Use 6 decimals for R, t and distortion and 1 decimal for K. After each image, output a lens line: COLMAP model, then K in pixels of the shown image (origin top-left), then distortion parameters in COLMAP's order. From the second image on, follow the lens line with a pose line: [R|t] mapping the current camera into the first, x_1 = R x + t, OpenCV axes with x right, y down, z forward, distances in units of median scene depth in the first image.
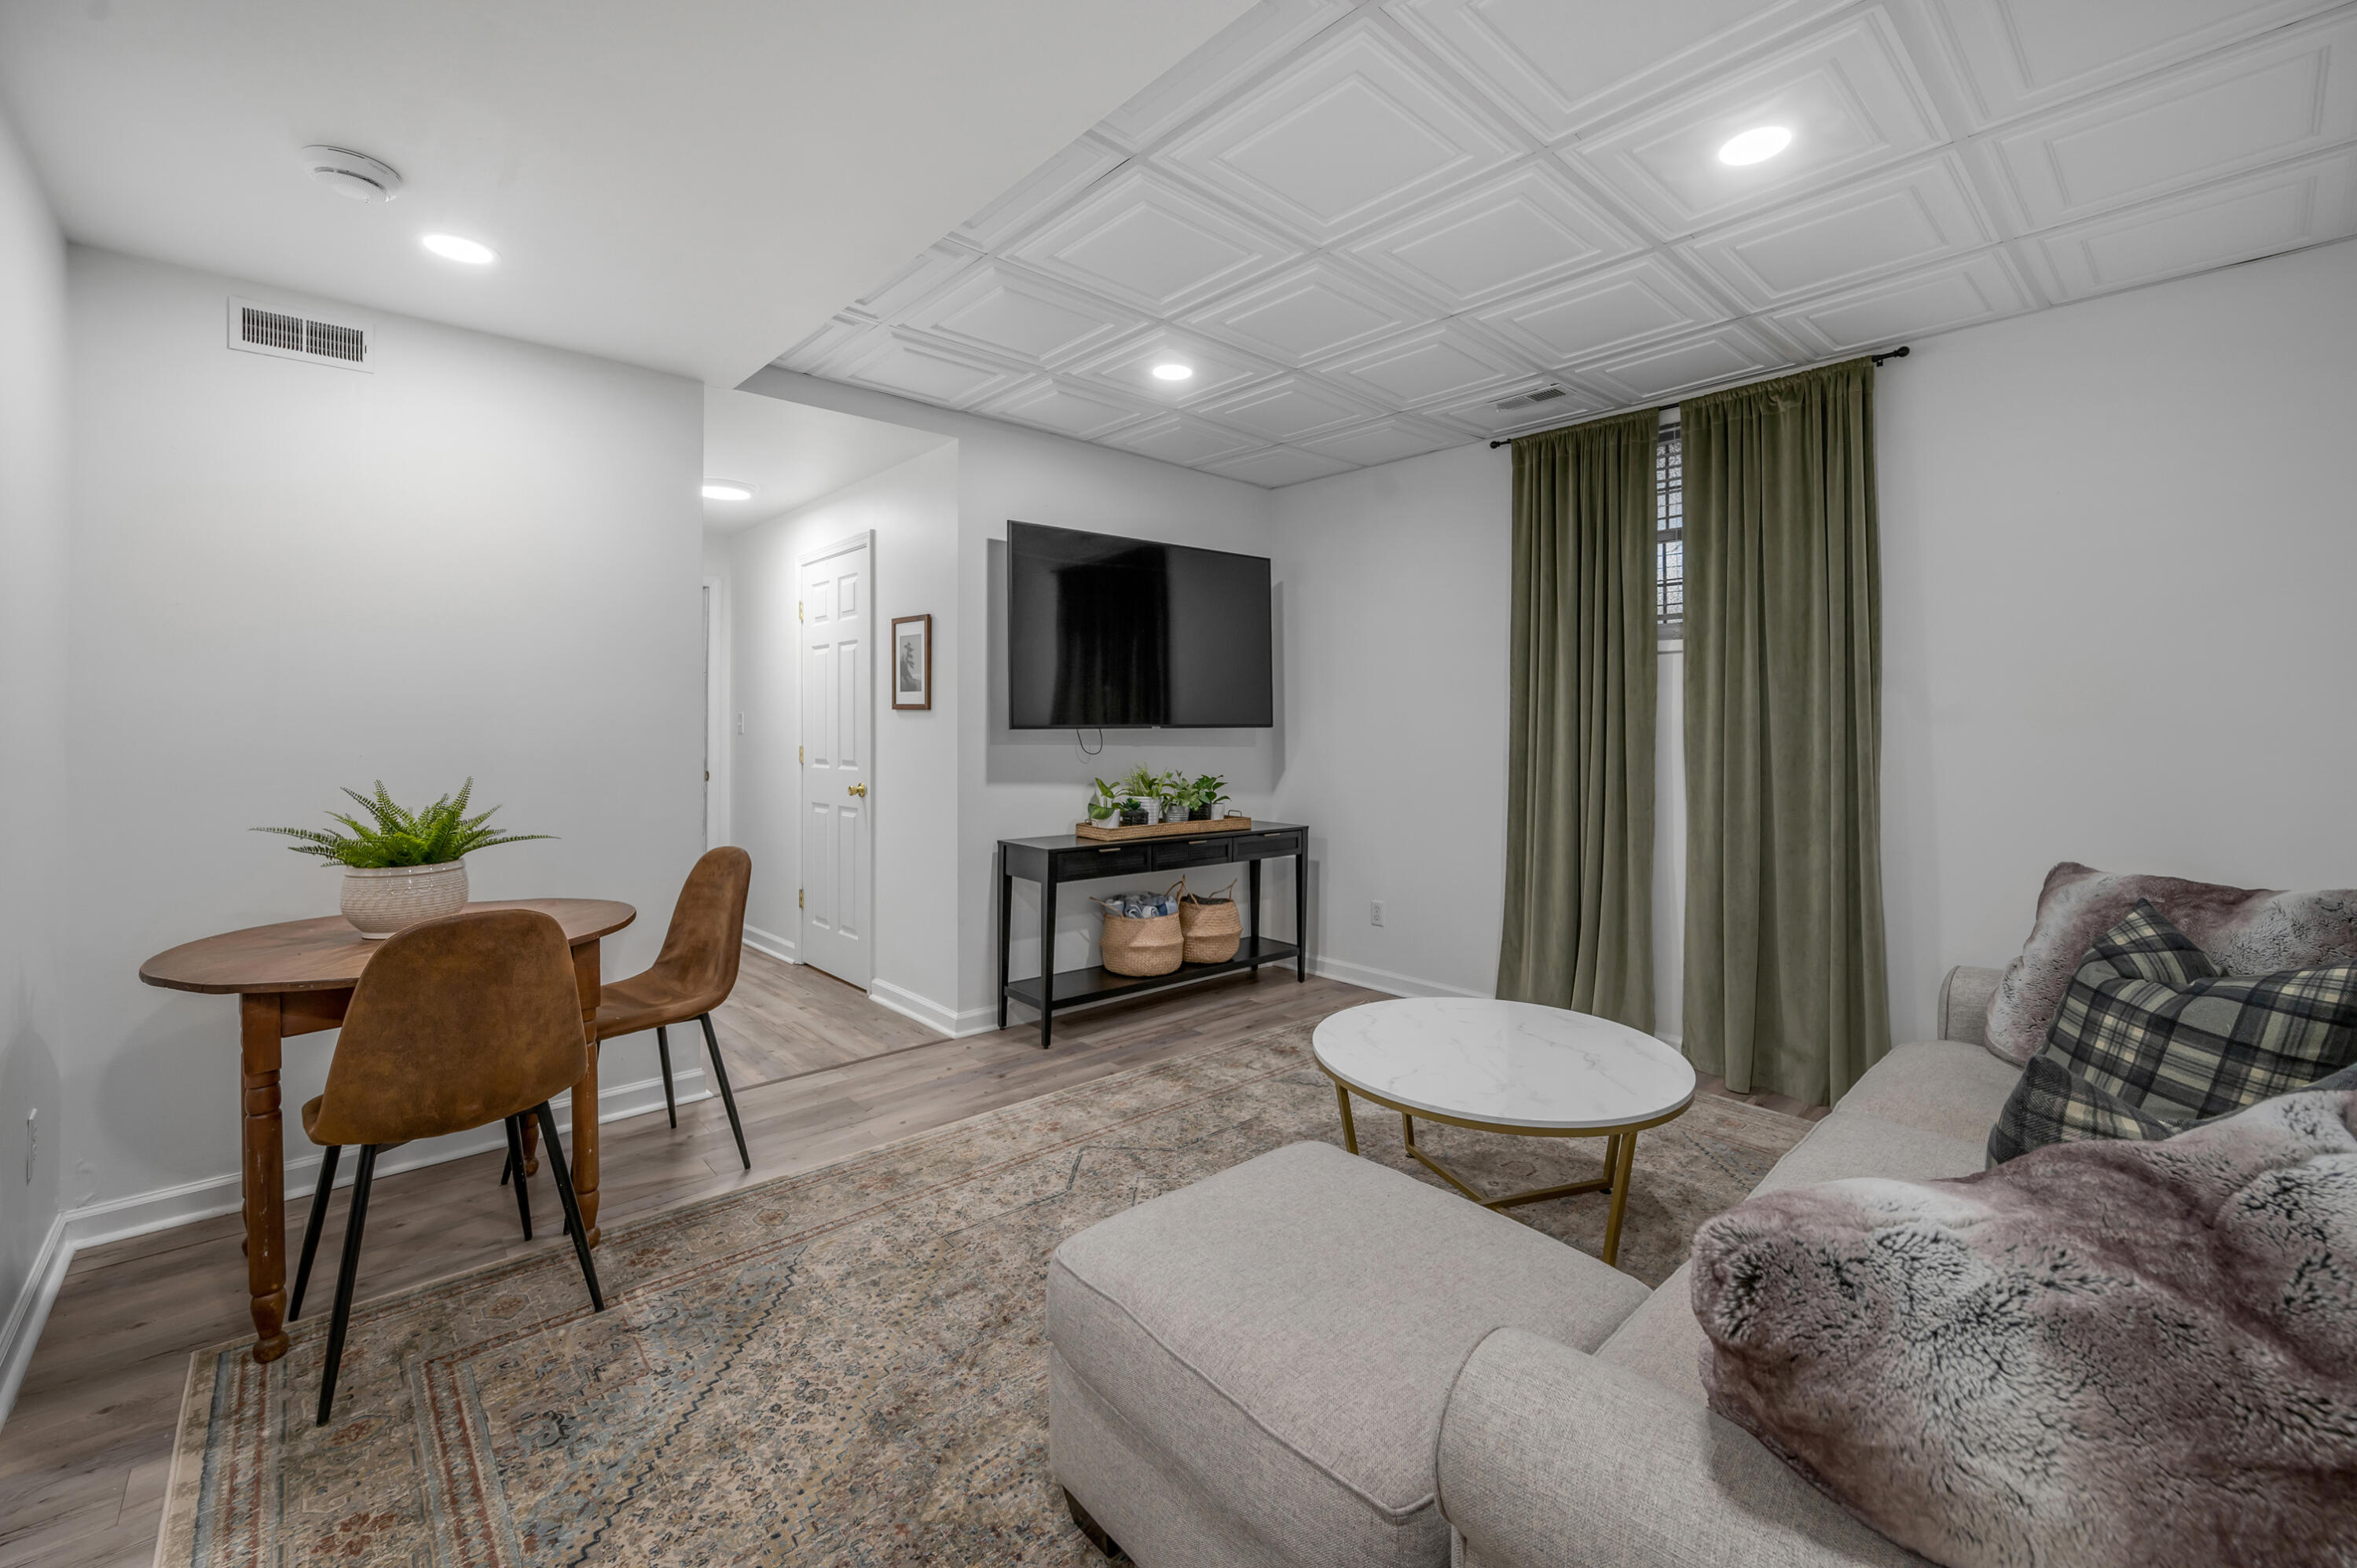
lens RADIAL K [[965.5, 0, 1182.2], [0, 965.5, 750.2], [0, 0, 1]] dist [-0.003292, -0.000135]
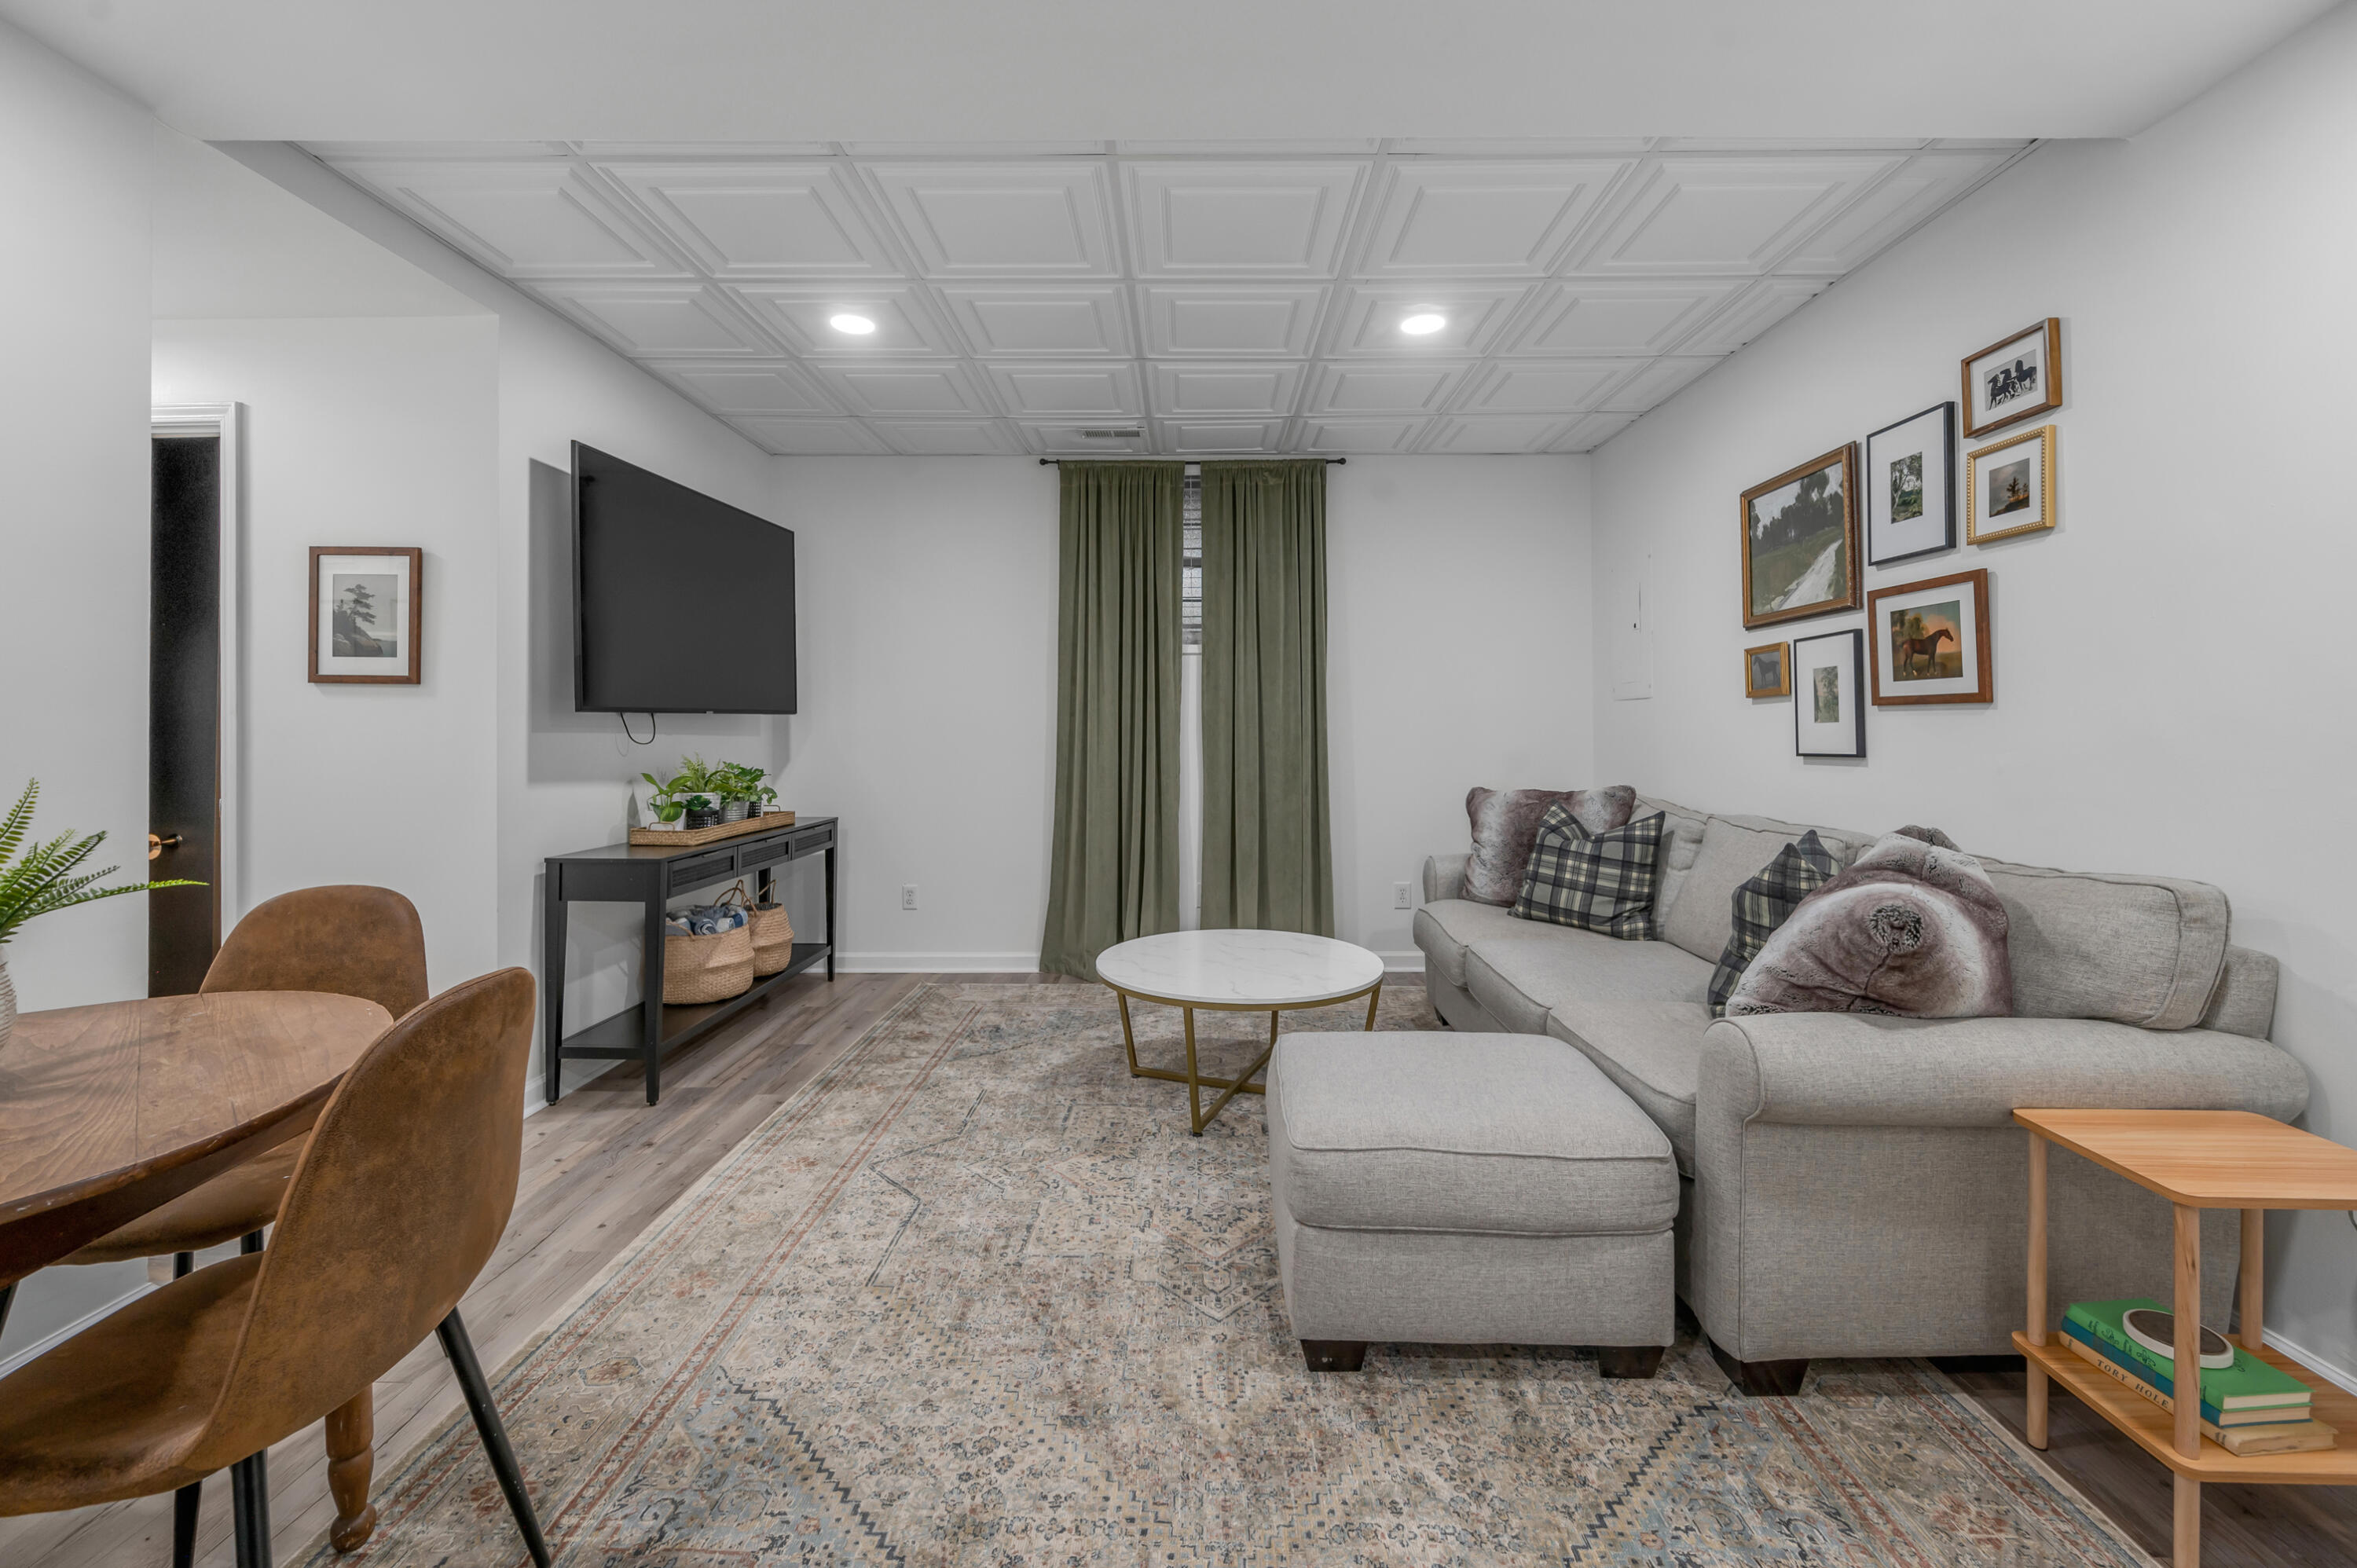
lens RADIAL K [[956.3, 0, 1186.8], [0, 956.3, 755.0], [0, 0, 1]] dist [-0.002402, -0.000364]
pose [[0.687902, -0.027376, 0.725287, -0.432664], [0.022564, 0.999612, 0.016329, 0.012570], [-0.725453, 0.005133, 0.688253, 0.127927]]
